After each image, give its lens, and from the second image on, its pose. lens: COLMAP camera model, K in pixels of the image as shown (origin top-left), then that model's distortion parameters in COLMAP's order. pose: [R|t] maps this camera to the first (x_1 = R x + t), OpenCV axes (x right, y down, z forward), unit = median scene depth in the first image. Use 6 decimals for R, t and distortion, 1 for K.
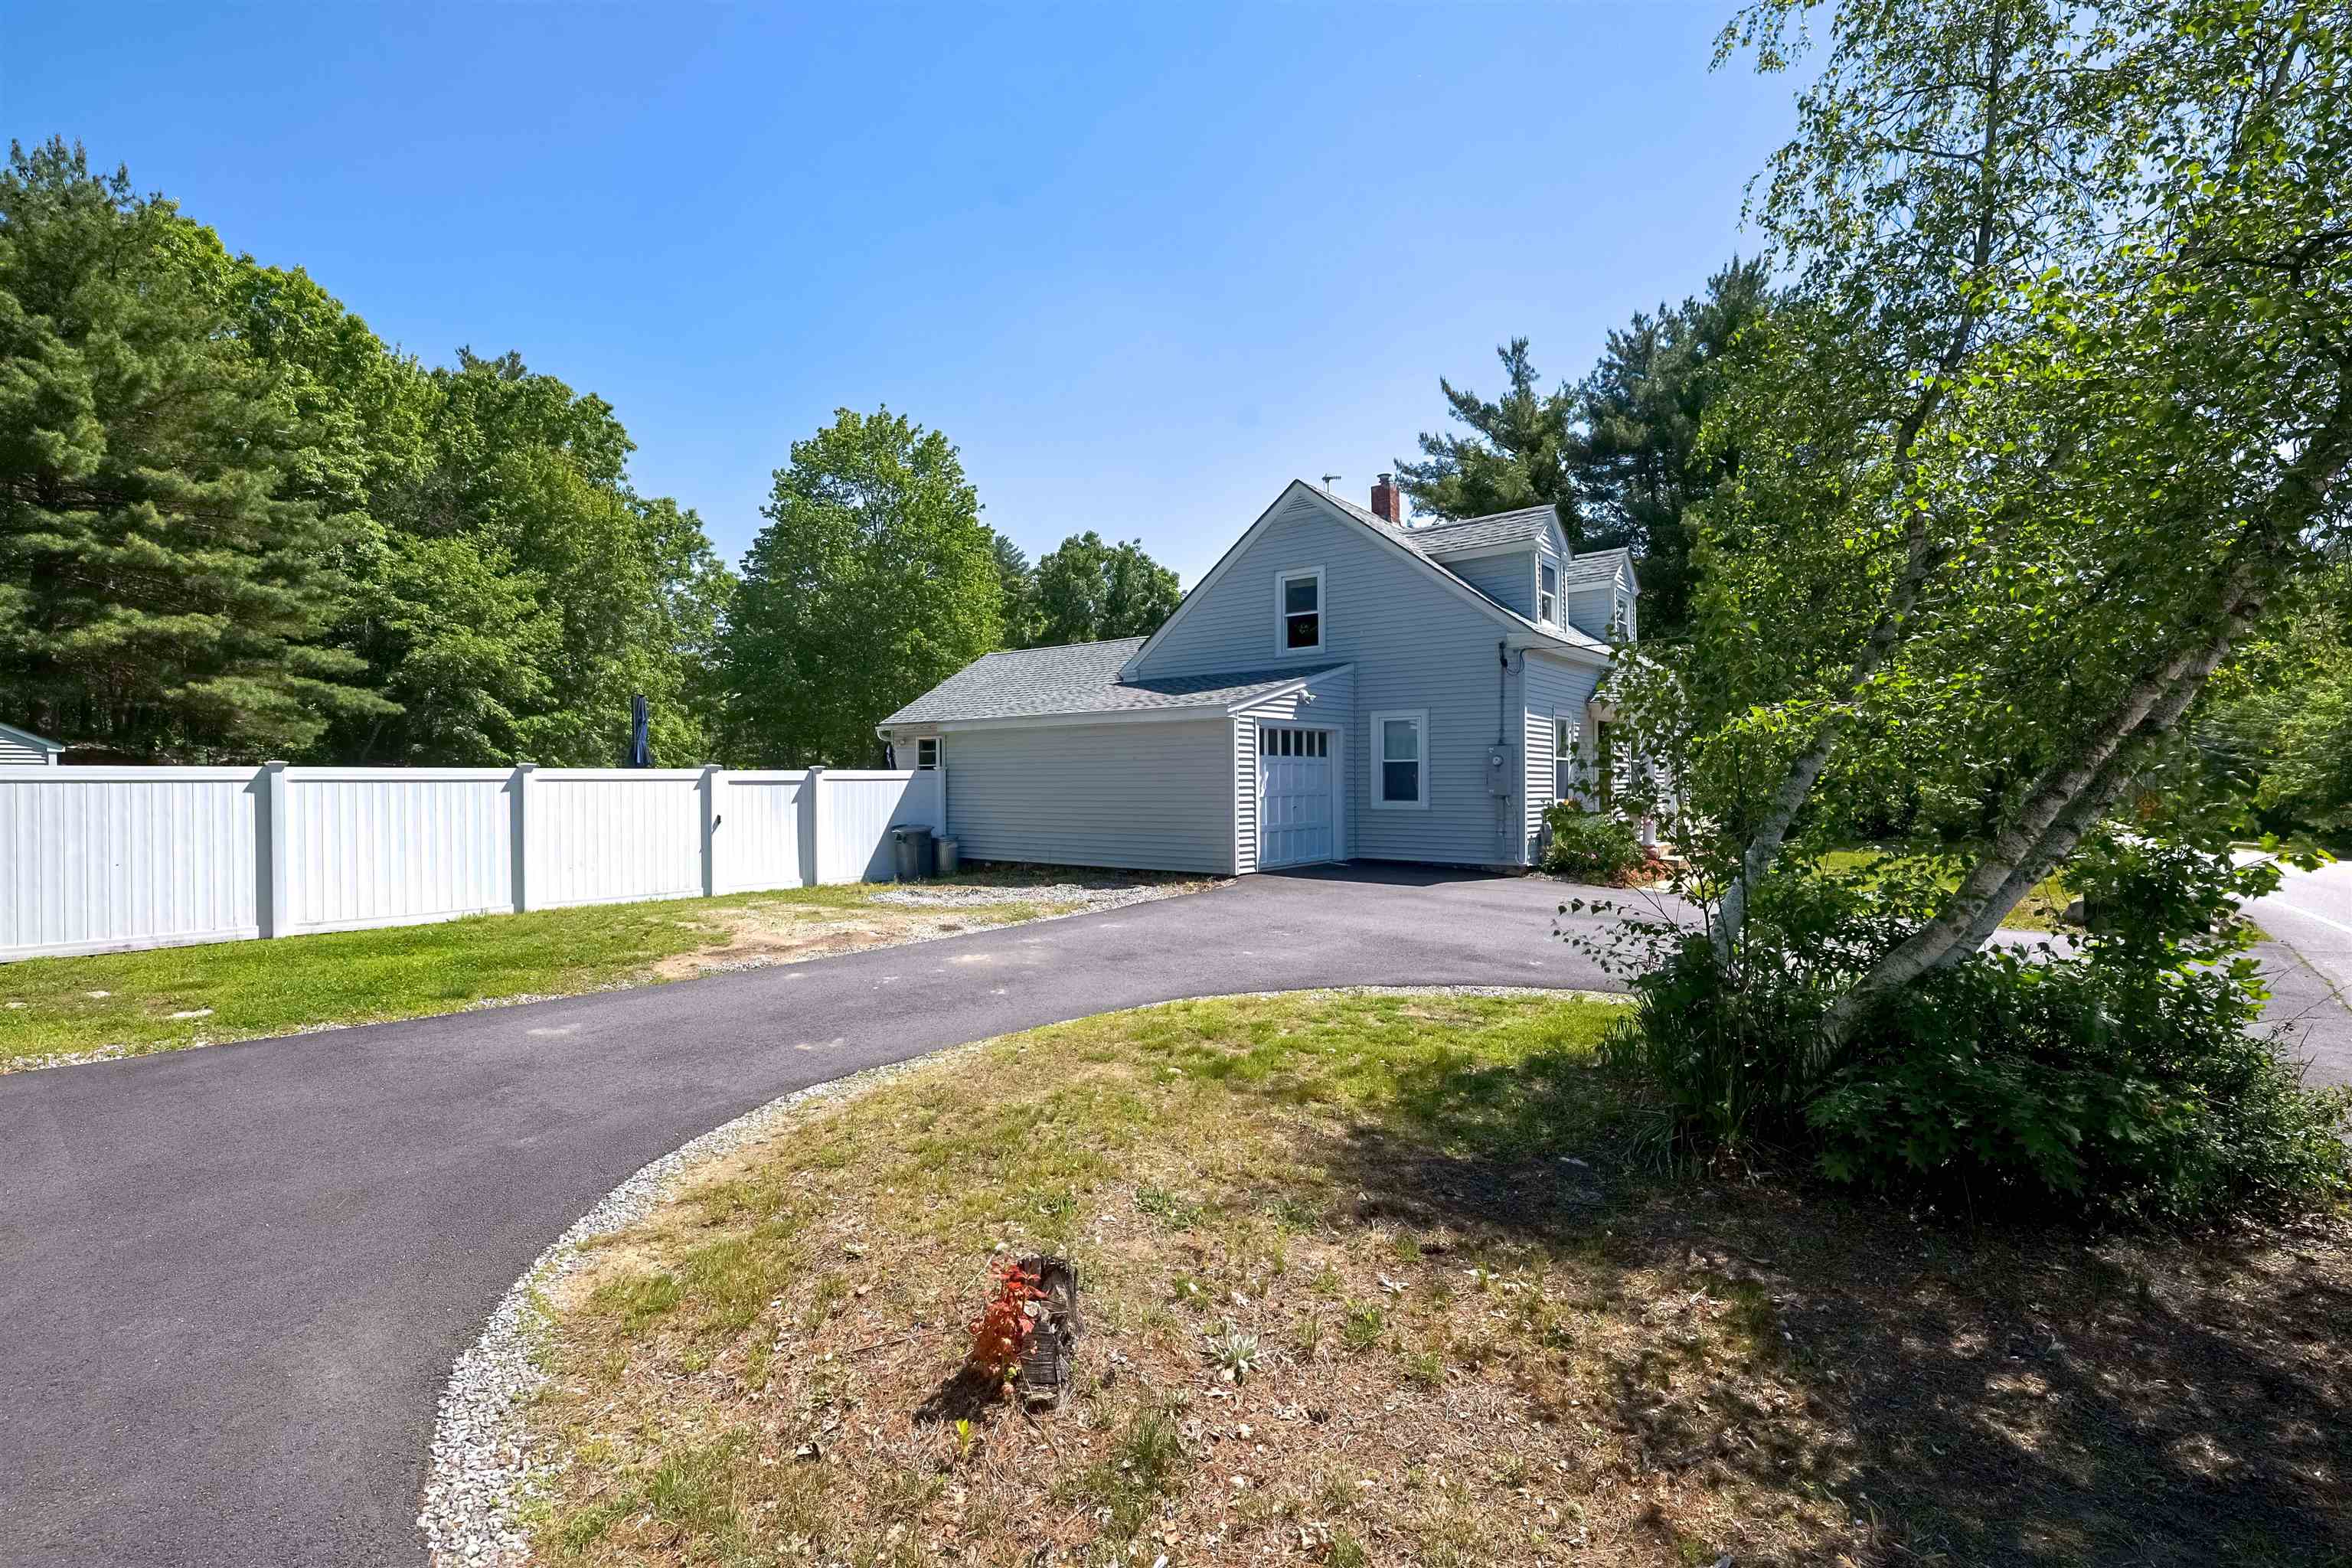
lens RADIAL K [[1025.4, 0, 1176.0], [0, 1025.4, 784.0], [0, 0, 1]] dist [0.000916, 0.000144]
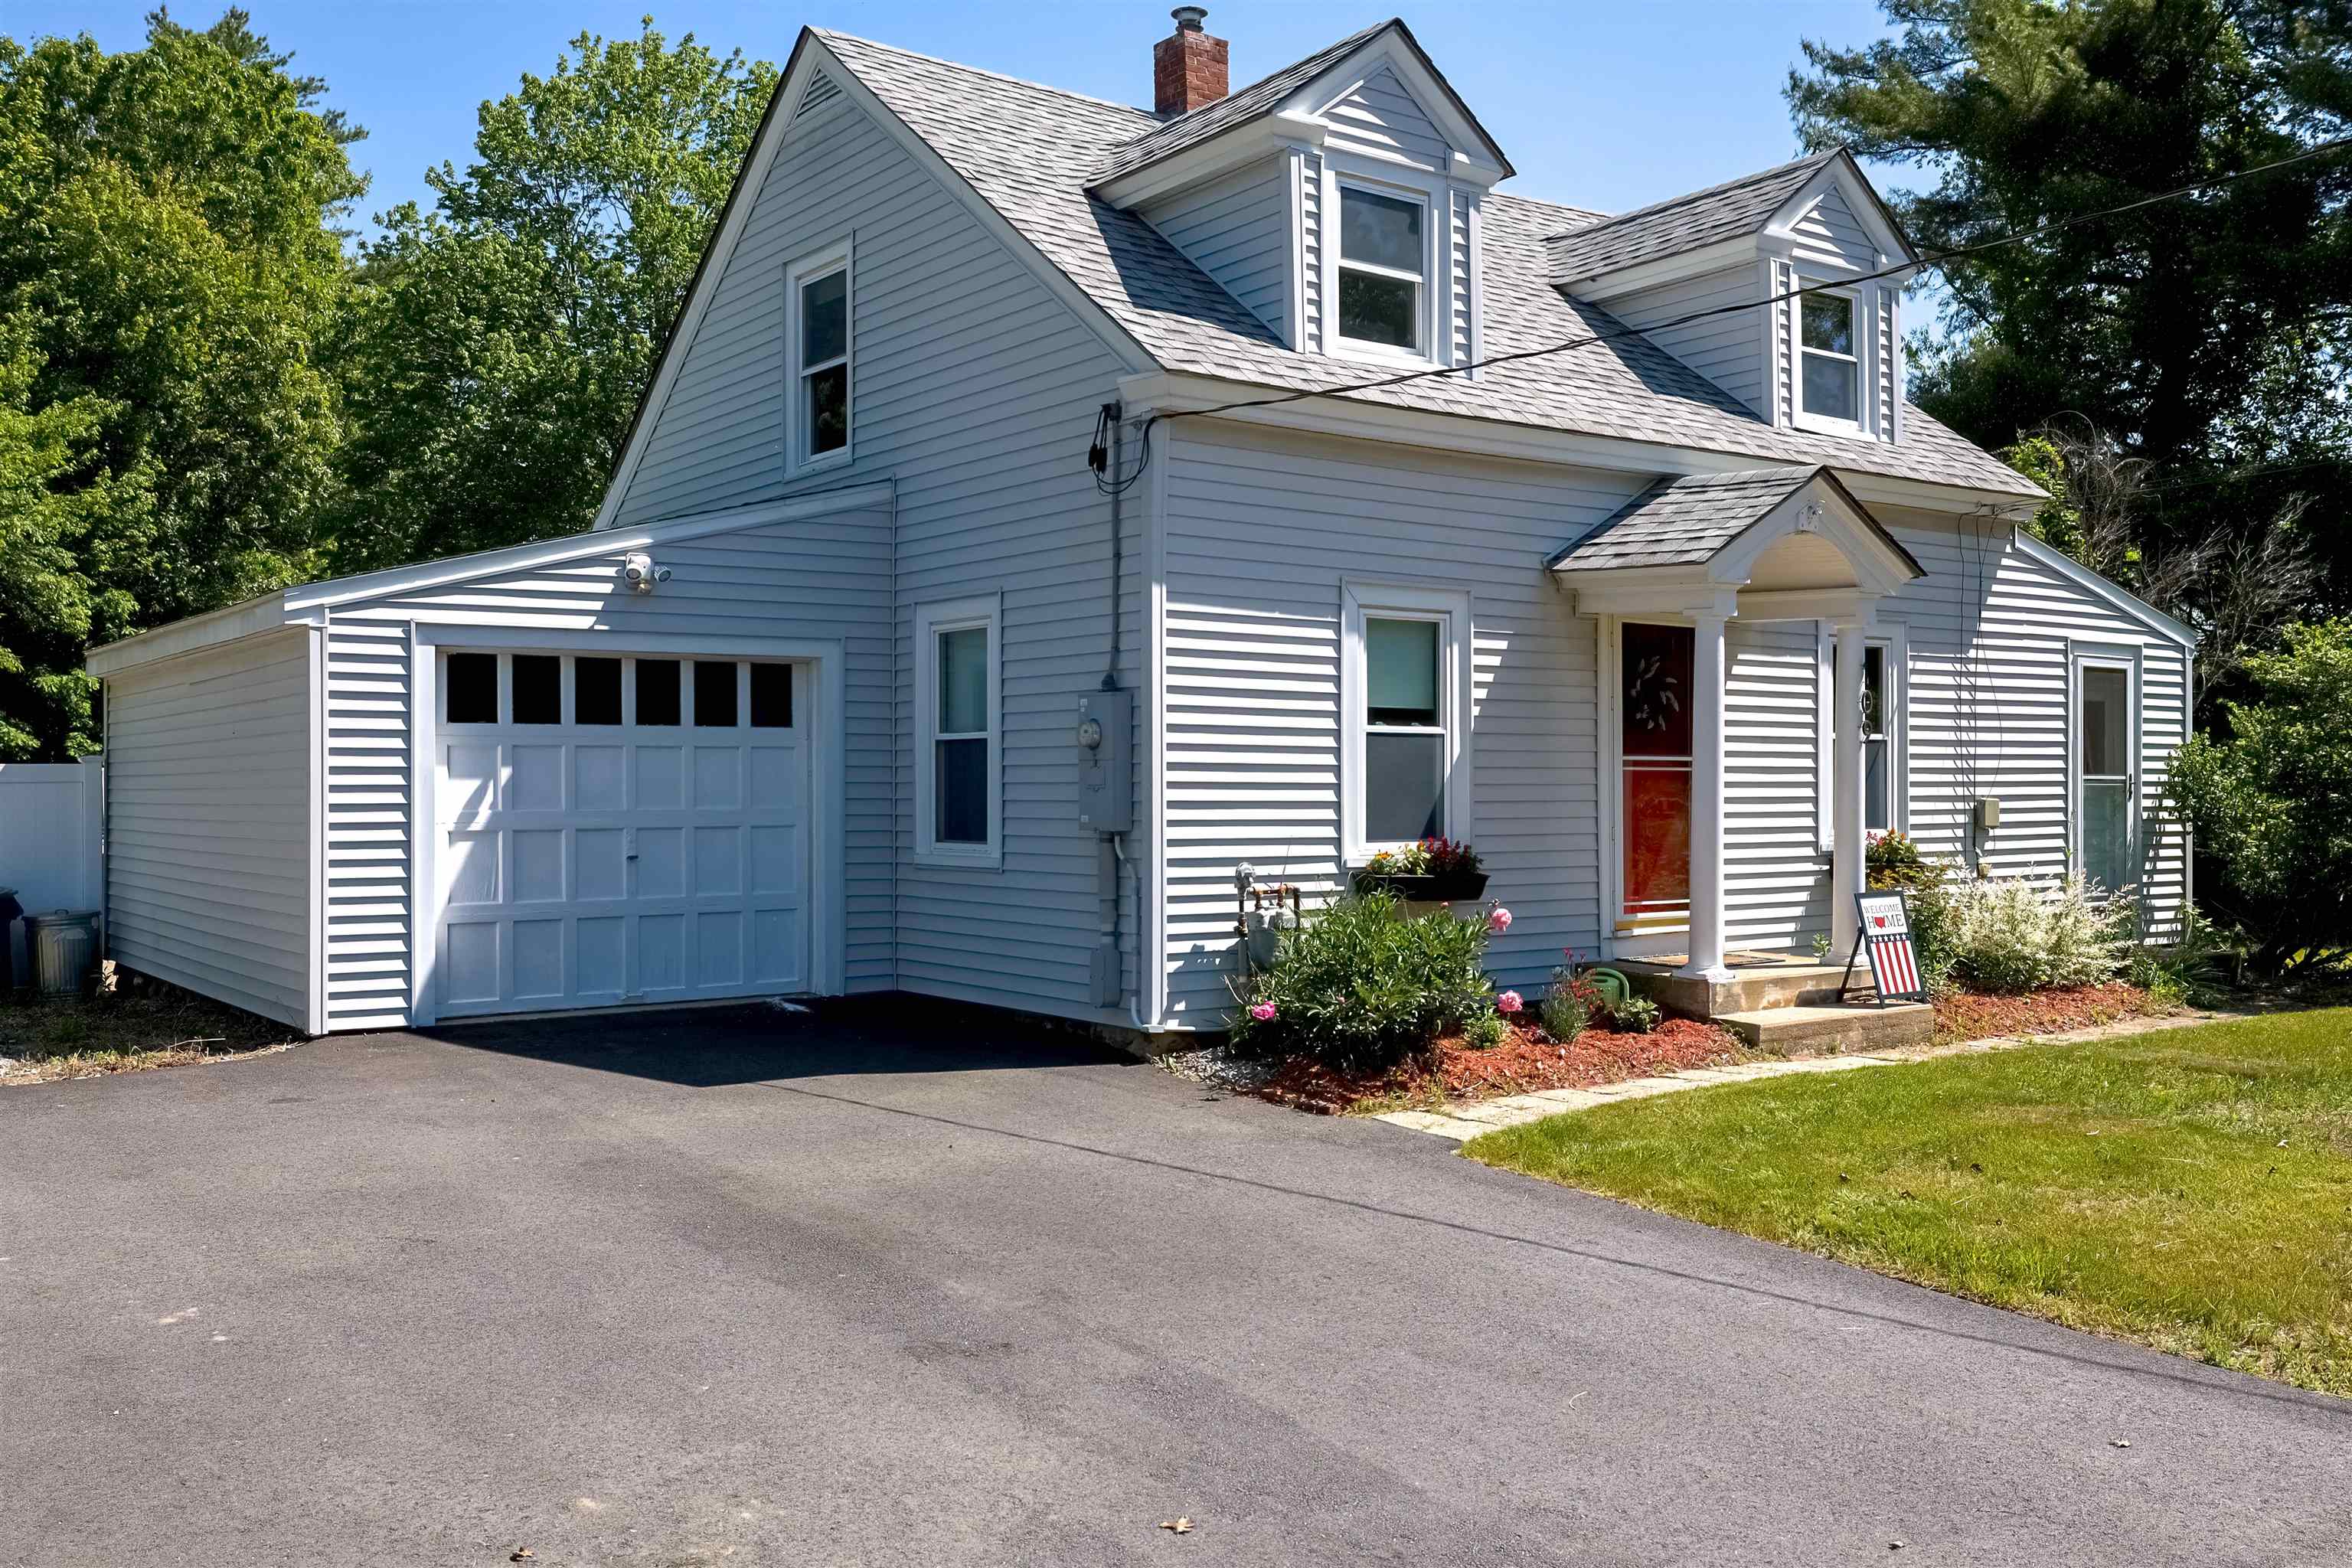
lens RADIAL K [[2017.3, 0, 1162.5], [0, 2017.3, 788.8], [0, 0, 1]] dist [0.002498, 0.001506]
pose [[0.965457, 0.002955, -0.260547, 0.342532], [-0.003311, 0.999994, -0.000929, -0.002267], [0.260543, 0.001760, 0.965461, 0.216456]]
